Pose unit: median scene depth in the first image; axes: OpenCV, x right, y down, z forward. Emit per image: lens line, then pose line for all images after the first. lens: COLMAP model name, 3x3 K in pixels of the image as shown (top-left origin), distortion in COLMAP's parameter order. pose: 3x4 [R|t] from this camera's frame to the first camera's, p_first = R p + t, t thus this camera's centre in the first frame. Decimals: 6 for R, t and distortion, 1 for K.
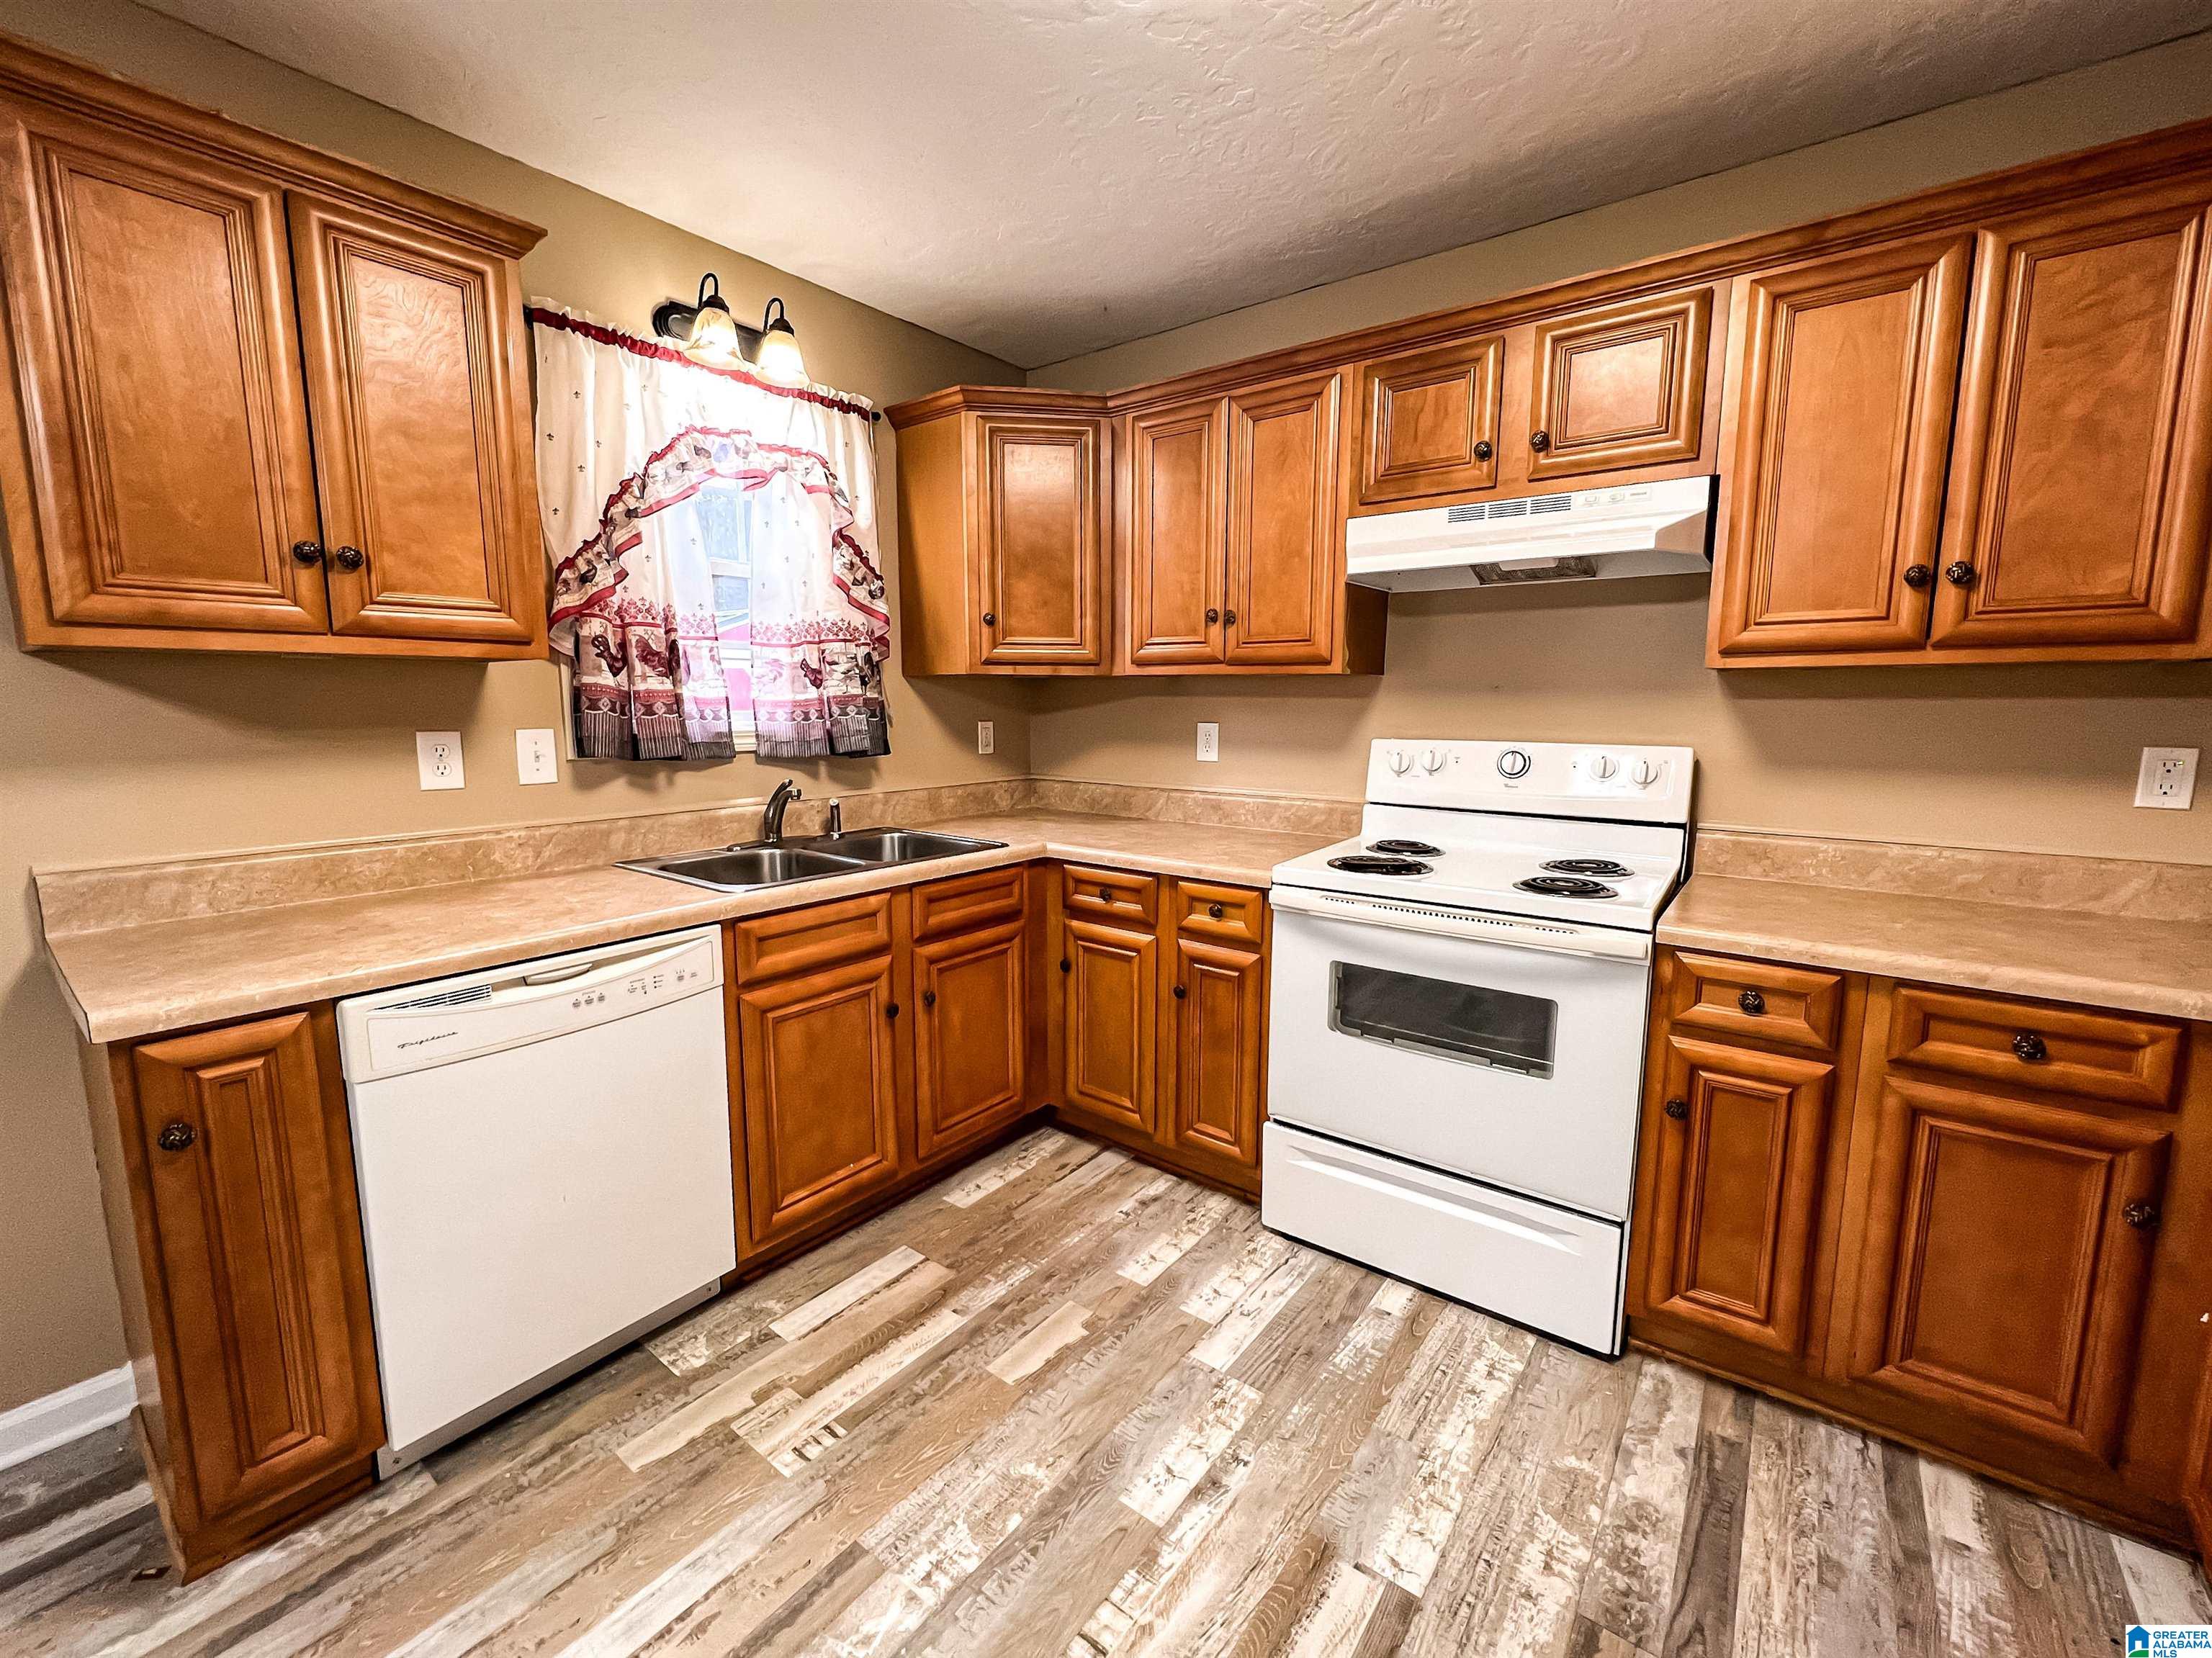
lens RADIAL K [[938.7, 0, 1073.7], [0, 938.7, 823.3], [0, 0, 1]] dist [-0.000450, -0.000011]
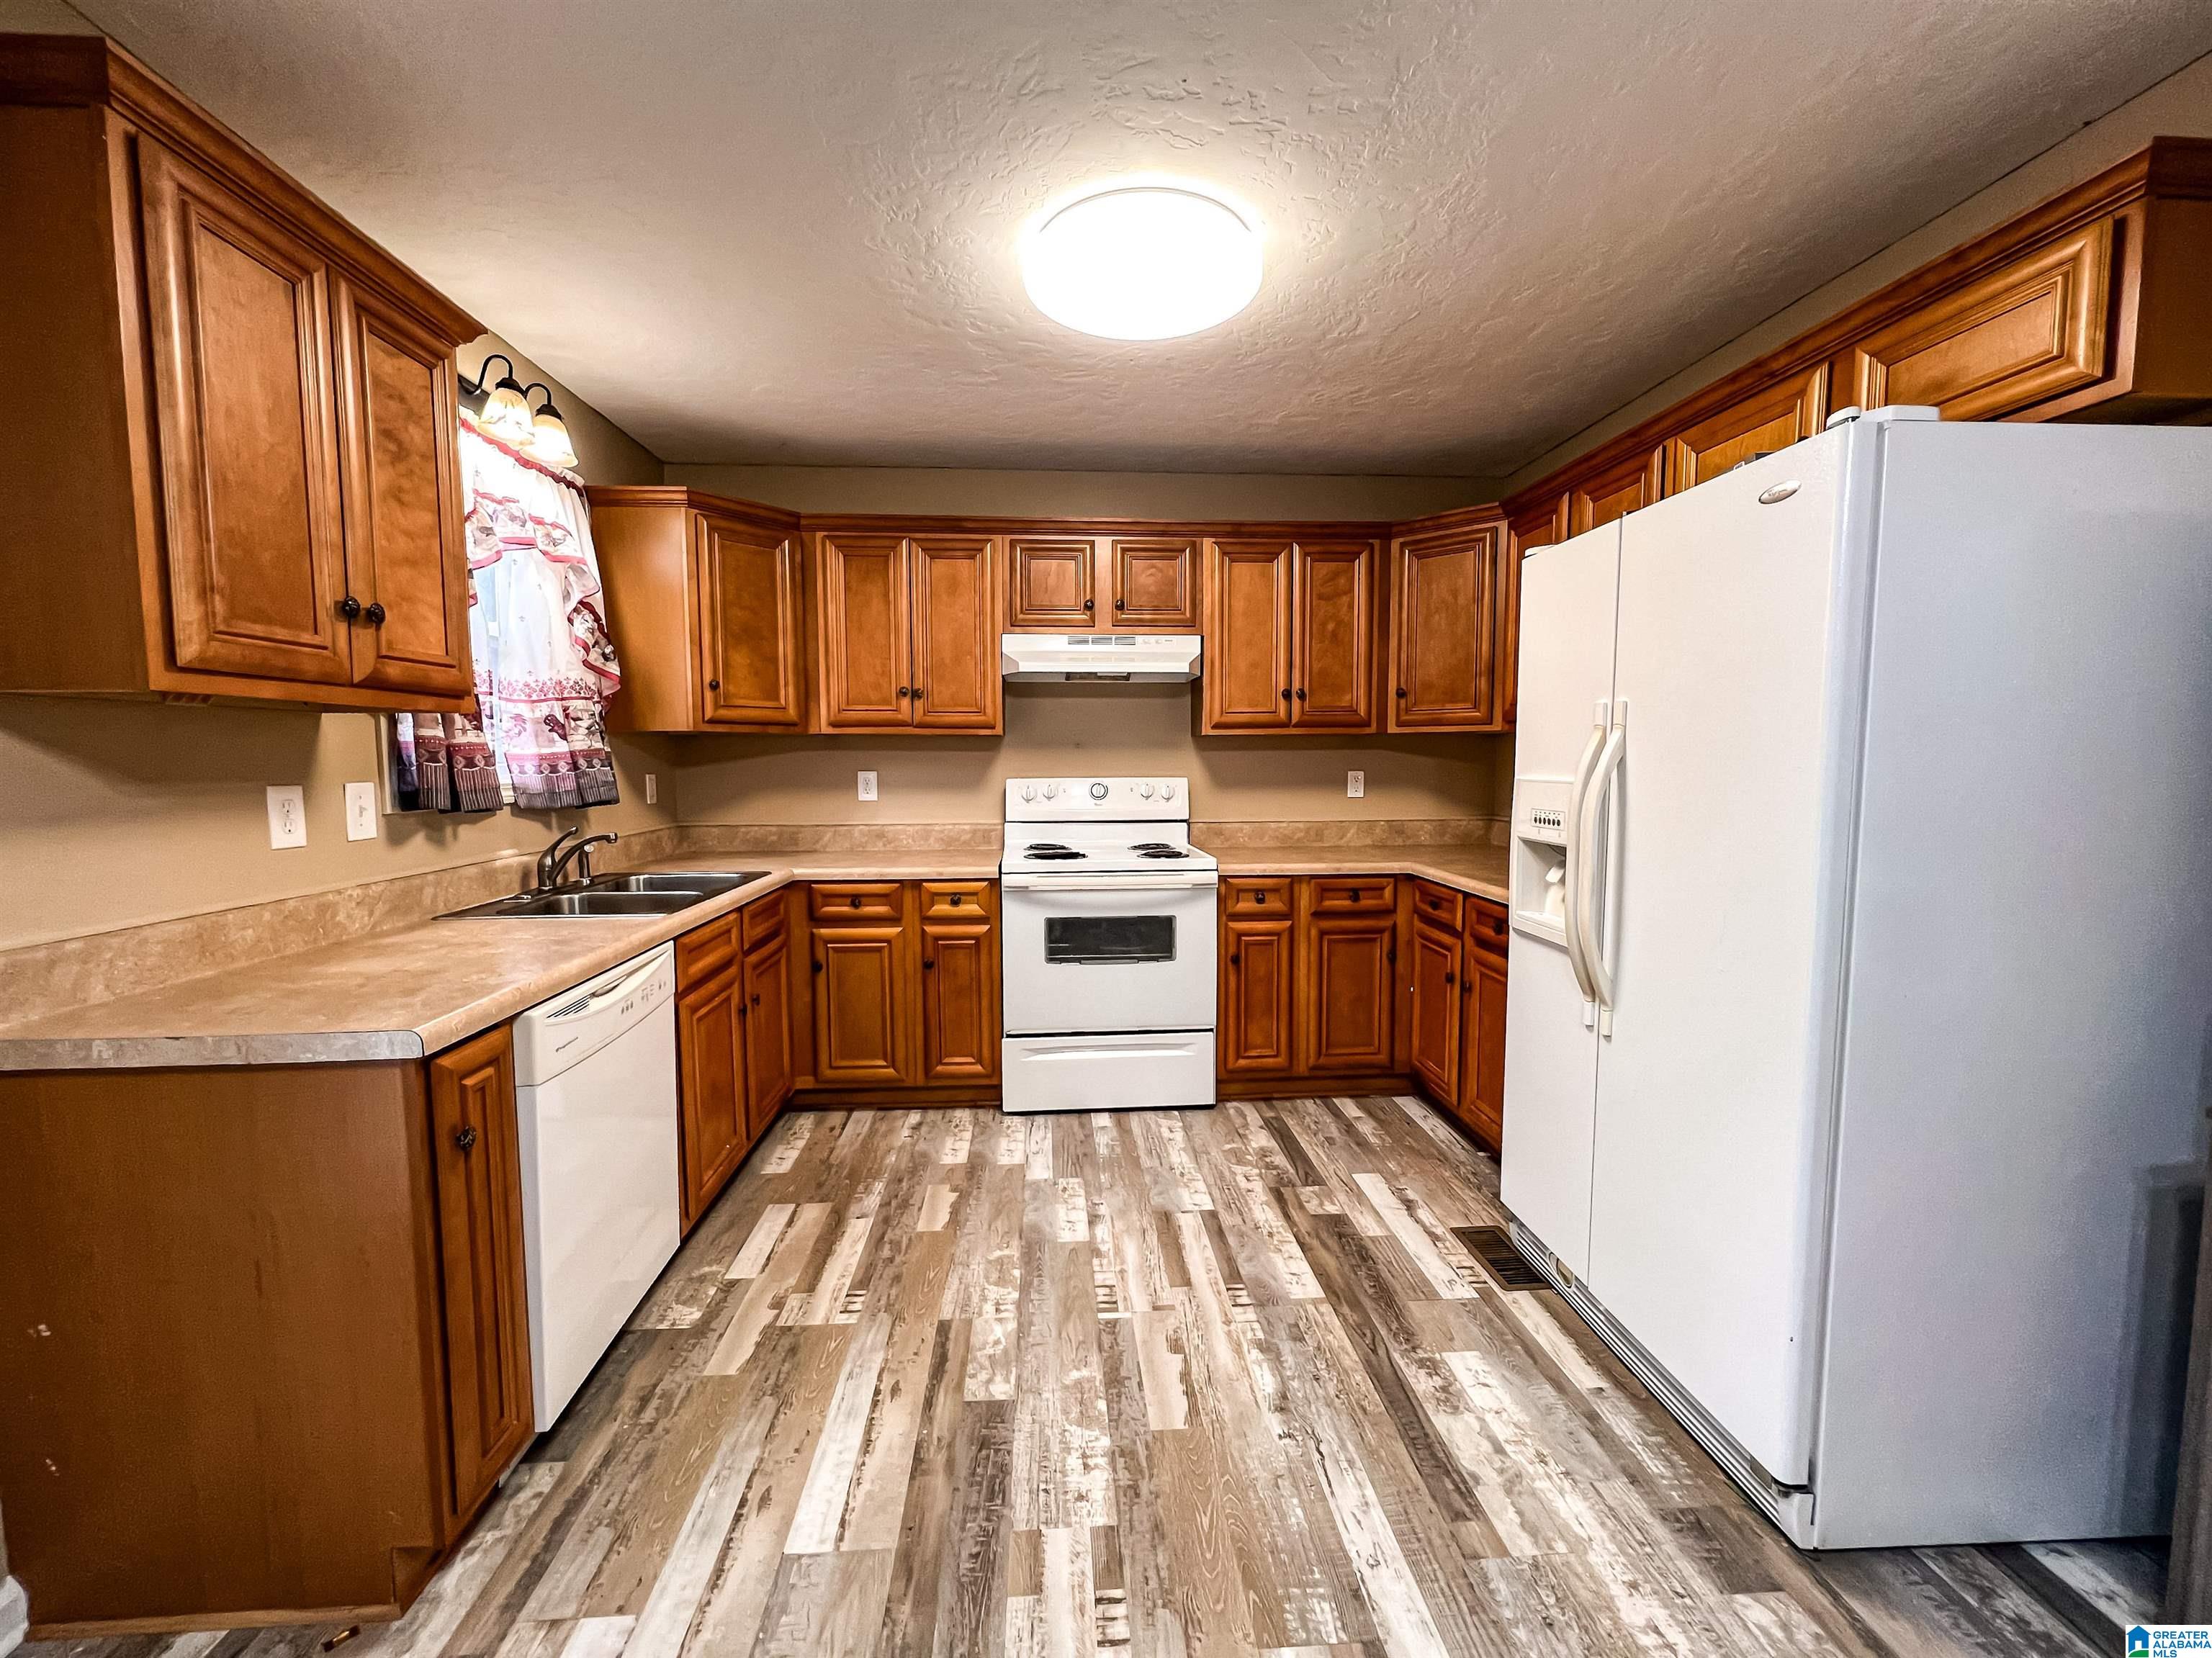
lens RADIAL K [[904.8, 0, 1113.4], [0, 904.8, 821.4], [0, 0, 1]] dist [-0.000423, -0.000137]
pose [[0.737591, -0.052686, 0.673190, -0.648801], [0.094200, 0.995231, -0.025322, 0.035737], [-0.668645, 0.082092, 0.739036, -0.199411]]
